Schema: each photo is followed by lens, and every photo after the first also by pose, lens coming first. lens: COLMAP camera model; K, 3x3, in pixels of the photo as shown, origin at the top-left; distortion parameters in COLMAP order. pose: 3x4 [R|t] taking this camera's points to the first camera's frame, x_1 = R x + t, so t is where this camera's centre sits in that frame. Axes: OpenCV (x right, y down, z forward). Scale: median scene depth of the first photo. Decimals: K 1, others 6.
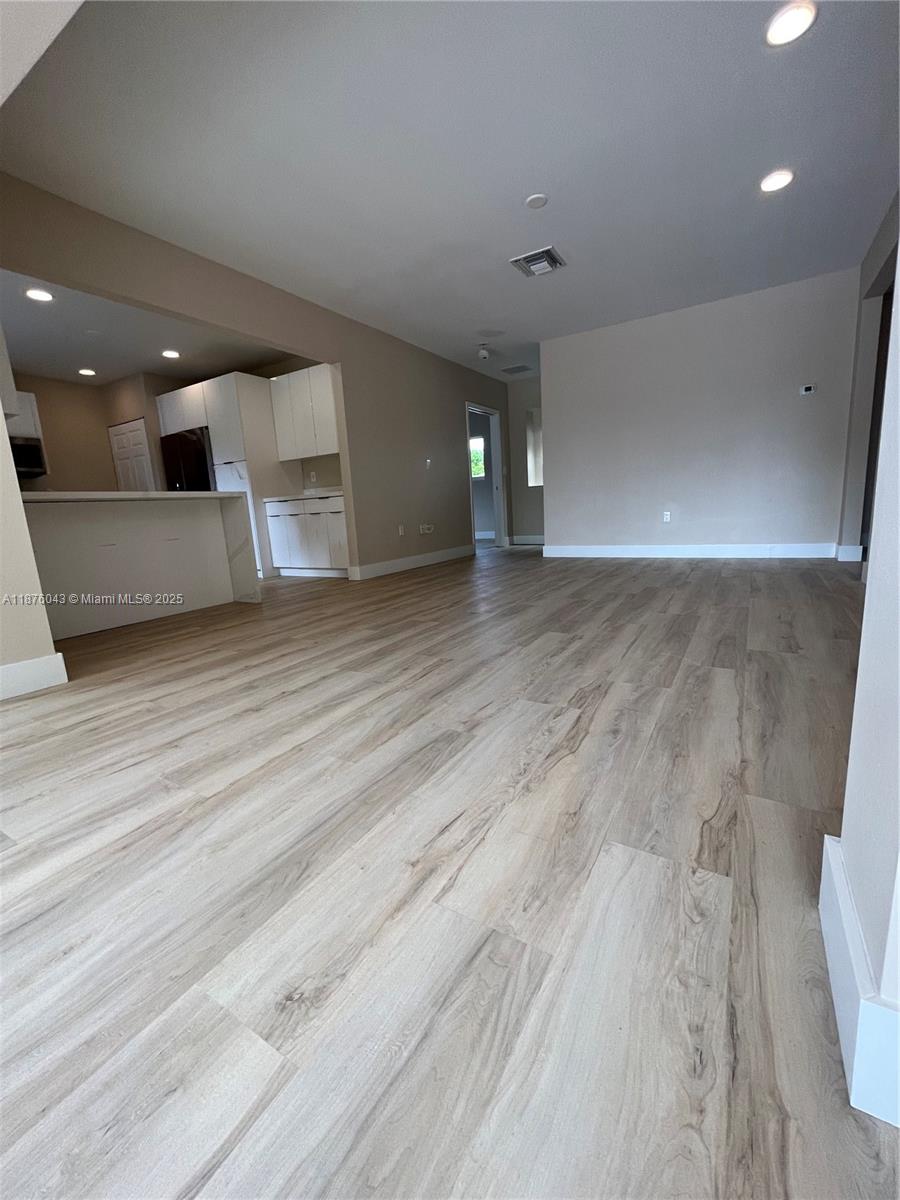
lens RADIAL K [[489.9, 0, 450.0], [0, 489.9, 600.0], [0, 0, 1]] dist [-0.000111, -0.000038]
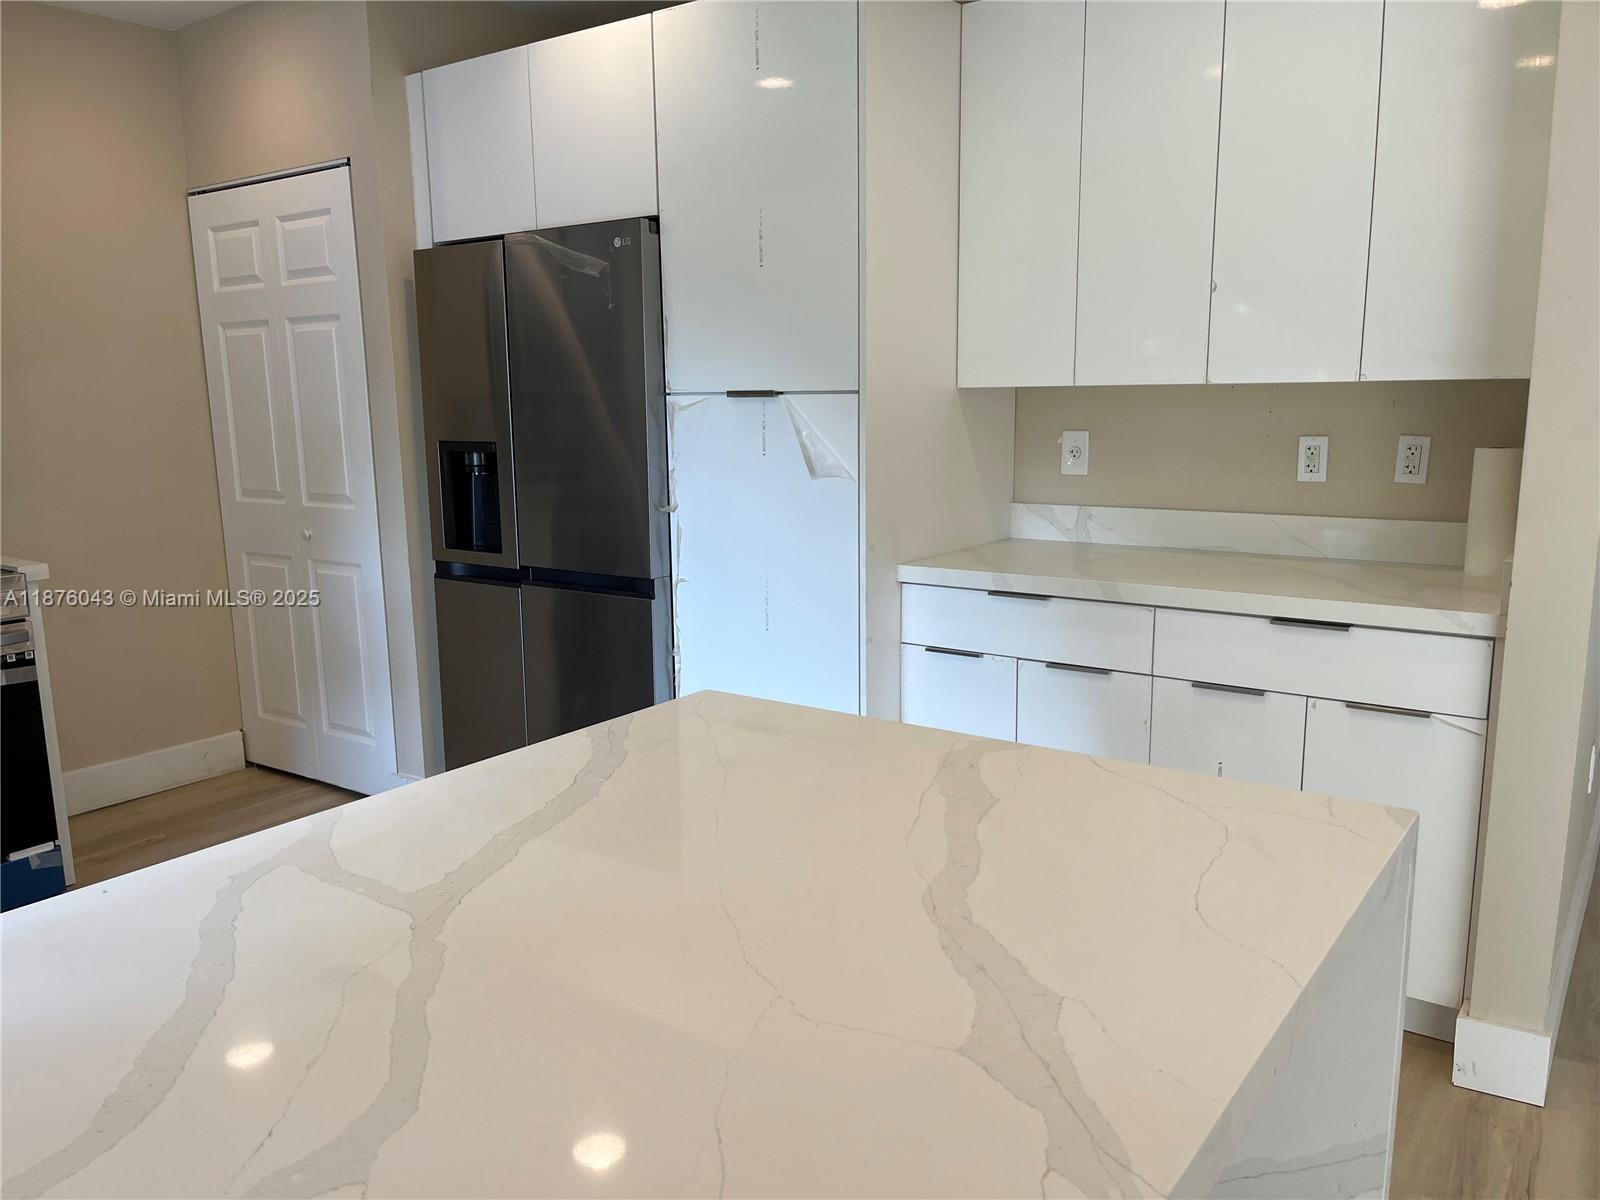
lens RADIAL K [[1209.9, 0, 800.0], [0, 1209.9, 600.0], [0, 0, 1]] dist [0.011812, -0.002165]
pose [[0.995071, 0.058462, -0.080101, -0.371972], [-0.059314, 0.998205, -0.008293, -0.181344], [0.079472, 0.013003, 0.996752, 0.465203]]
